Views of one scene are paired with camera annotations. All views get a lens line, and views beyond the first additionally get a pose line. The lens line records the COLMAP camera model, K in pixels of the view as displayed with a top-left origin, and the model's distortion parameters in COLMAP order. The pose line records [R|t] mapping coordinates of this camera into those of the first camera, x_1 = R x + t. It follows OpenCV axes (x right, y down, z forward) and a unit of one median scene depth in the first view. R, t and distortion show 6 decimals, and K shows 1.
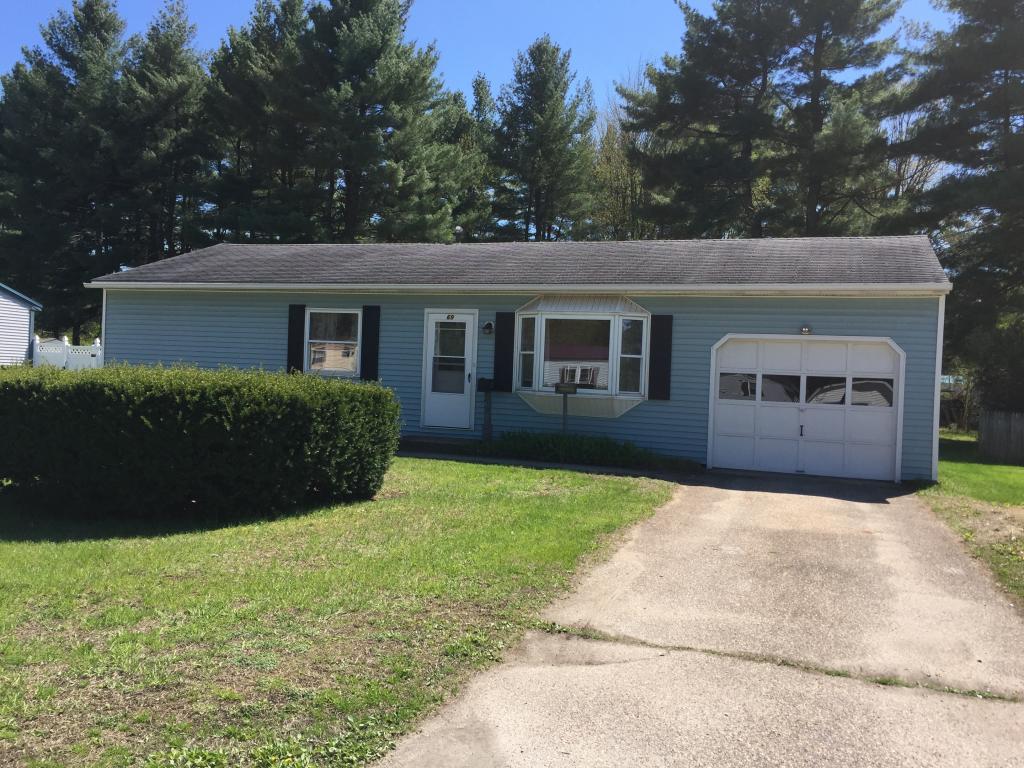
lens RADIAL K [[847.3, 0, 515.7], [0, 847.3, 388.8], [0, 0, 1]] dist [0.071823, -0.084980]
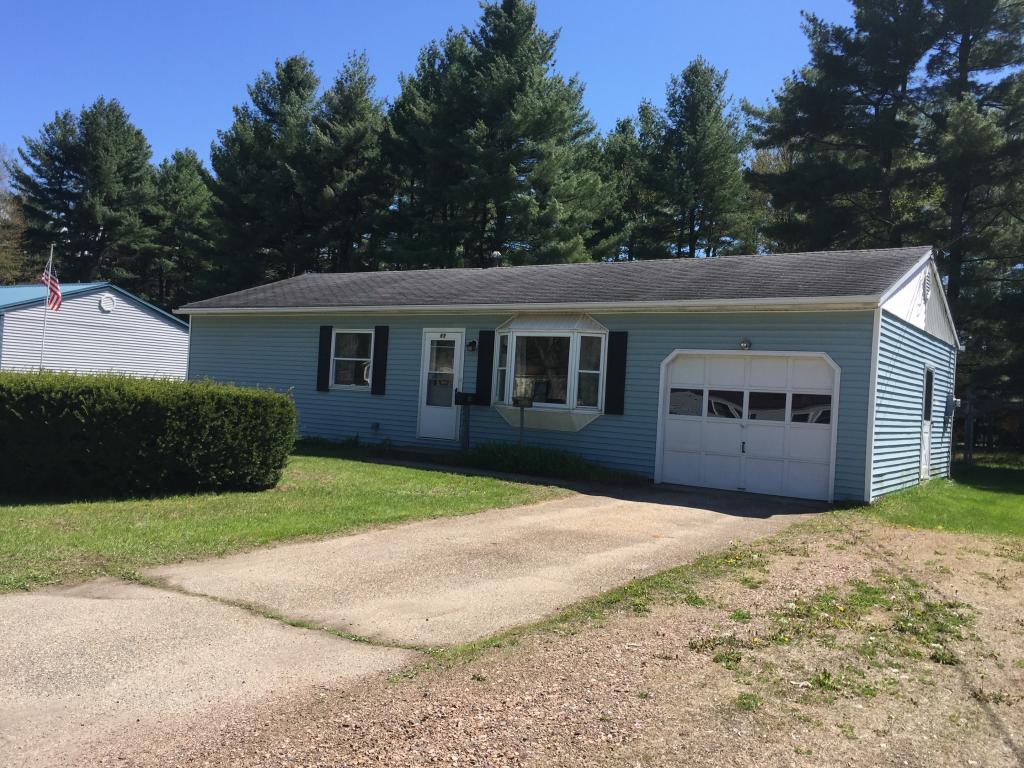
lens RADIAL K [[847.3, 0, 521.3], [0, 847.3, 393.6], [0, 0, 1]] dist [0.071823, -0.084980]
pose [[0.971519, 0.009003, -0.236791, 0.275850], [-0.014583, 0.999655, -0.021827, 0.011148], [0.236513, 0.024659, 0.971315, -0.024904]]
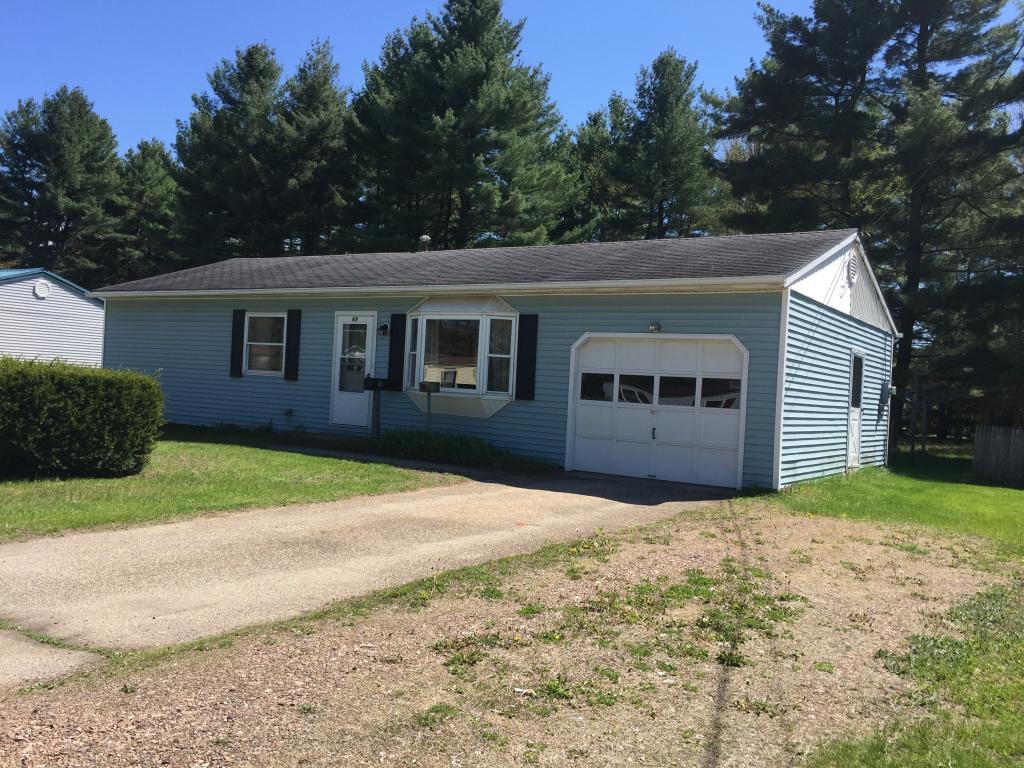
lens RADIAL K [[847.3, 0, 518.8], [0, 847.3, 384.5], [0, 0, 1]] dist [0.071823, -0.084980]
pose [[0.975275, 0.010462, -0.220746, 0.345277], [-0.017050, 0.999464, -0.027959, 0.020523], [0.220335, 0.031032, 0.974931, 0.036868]]
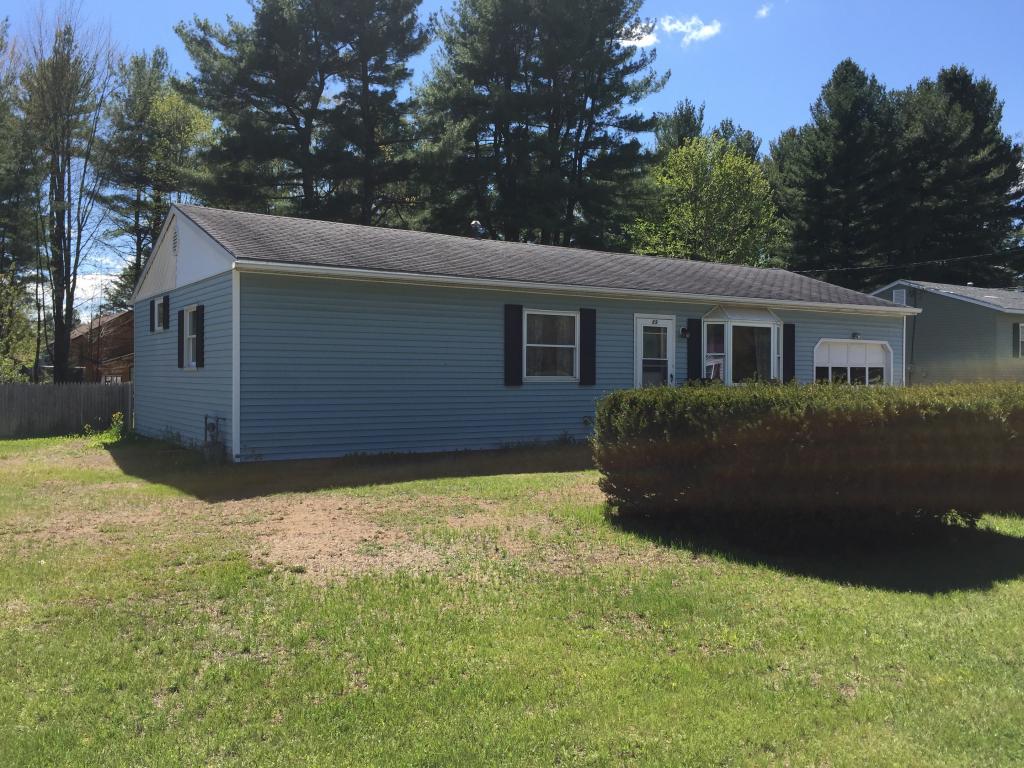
lens RADIAL K [[847.3, 0, 510.0], [0, 847.3, 385.2], [0, 0, 1]] dist [0.071823, -0.084980]
pose [[0.609359, -0.053911, 0.791059, -1.040411], [0.028738, 0.998532, 0.045913, -0.058861], [-0.792373, -0.005244, 0.610014, 0.485151]]
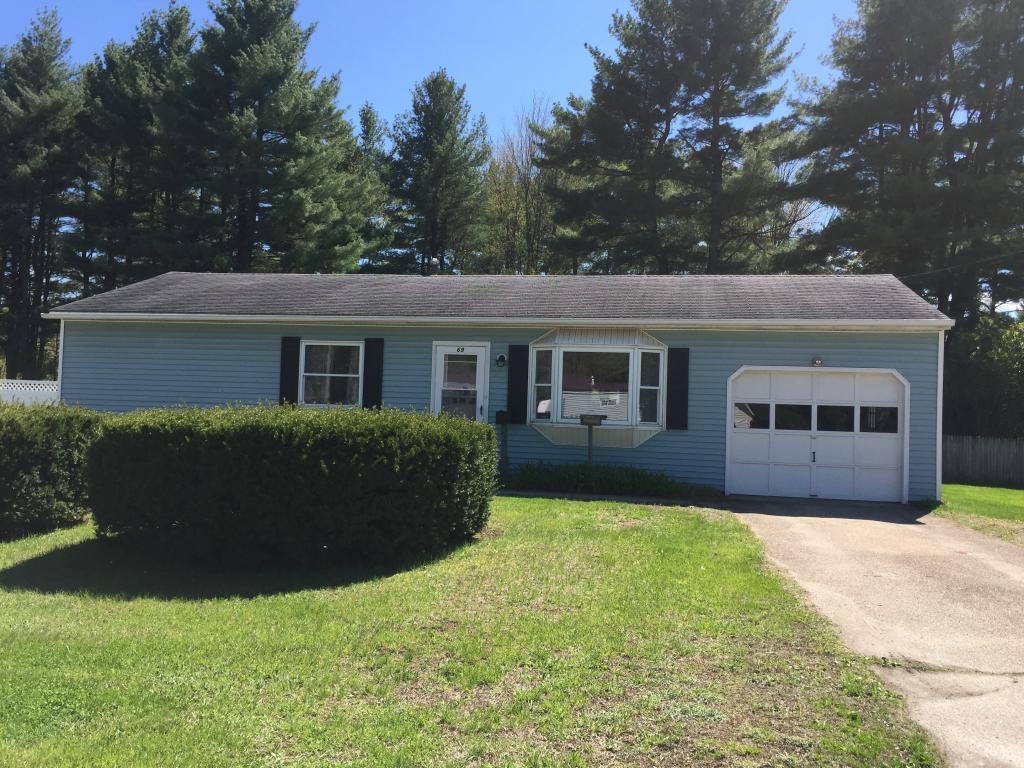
lens RADIAL K [[847.3, 0, 514.0], [0, 847.3, 381.0], [0, 0, 1]] dist [0.071823, -0.084980]
pose [[0.986849, -0.007778, 0.161459, -0.174659], [0.014539, 0.999064, -0.040734, -0.006480], [-0.160991, 0.042546, 0.986038, 0.012839]]
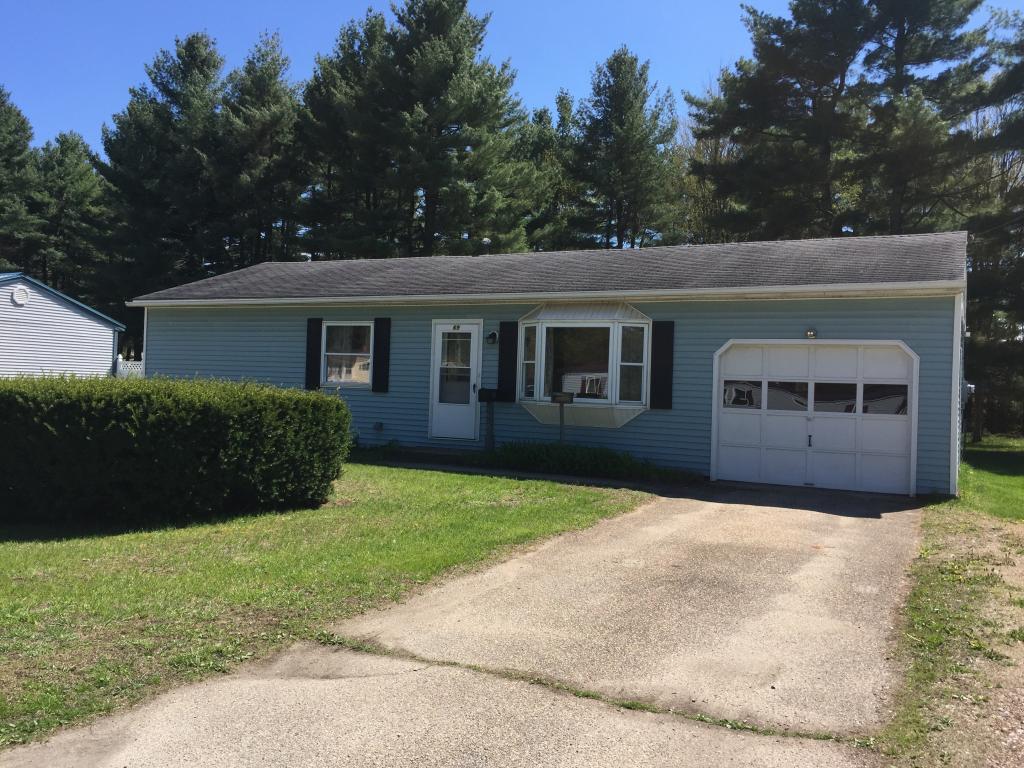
lens RADIAL K [[847.3, 0, 519.3], [0, 847.3, 390.7], [0, 0, 1]] dist [0.071823, -0.084980]
pose [[0.992570, -0.007950, -0.121414, 0.115504], [0.005886, 0.999832, -0.017347, 0.007040], [0.121532, 0.016504, 0.992450, 0.024951]]
